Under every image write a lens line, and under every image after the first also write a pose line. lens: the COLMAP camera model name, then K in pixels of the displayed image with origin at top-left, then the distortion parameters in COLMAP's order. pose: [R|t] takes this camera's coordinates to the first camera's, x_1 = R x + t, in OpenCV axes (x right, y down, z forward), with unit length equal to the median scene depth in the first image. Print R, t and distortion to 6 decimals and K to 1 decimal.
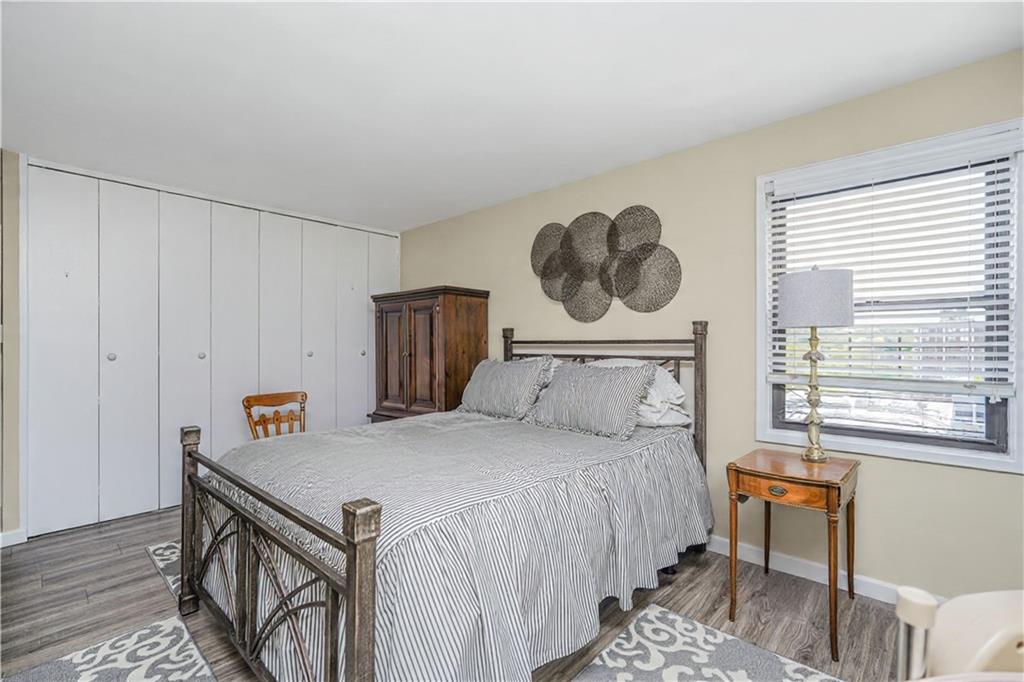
lens RADIAL K [[459.5, 0, 509.8], [0, 459.5, 342.0], [0, 0, 1]] dist [-0.009552, 0.002994]
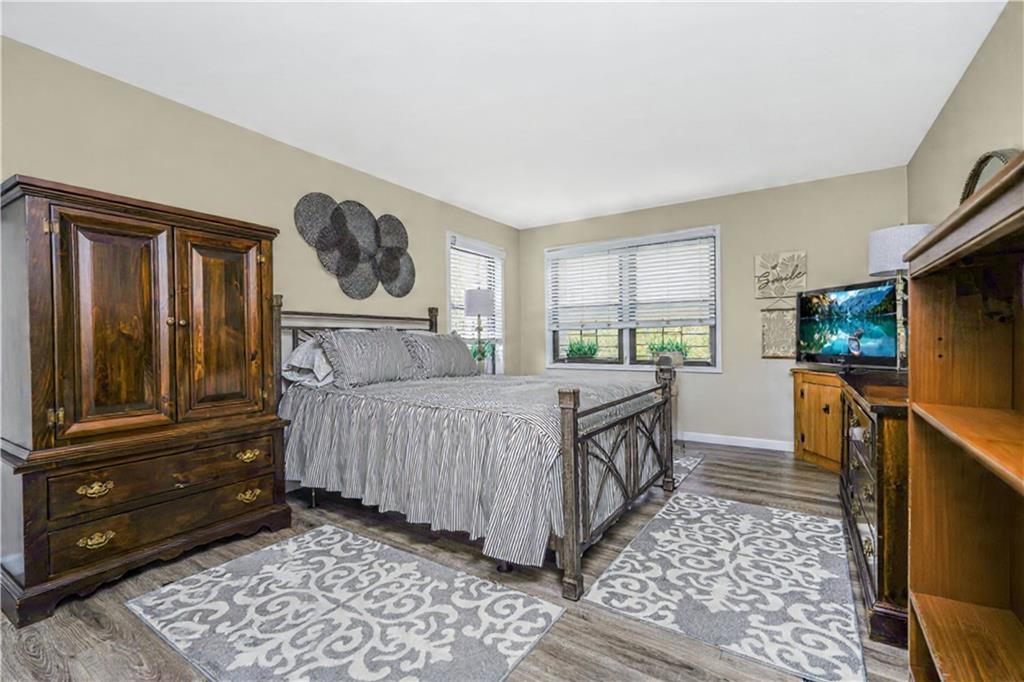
lens RADIAL K [[459.5, 0, 506.3], [0, 459.5, 339.7], [0, 0, 1]] dist [-0.009552, 0.002994]
pose [[-0.172267, -0.005936, 0.985032, -1.103066], [-0.013160, 0.999906, 0.003724, 0.053093], [-0.984962, -0.012321, -0.172329, 0.905096]]
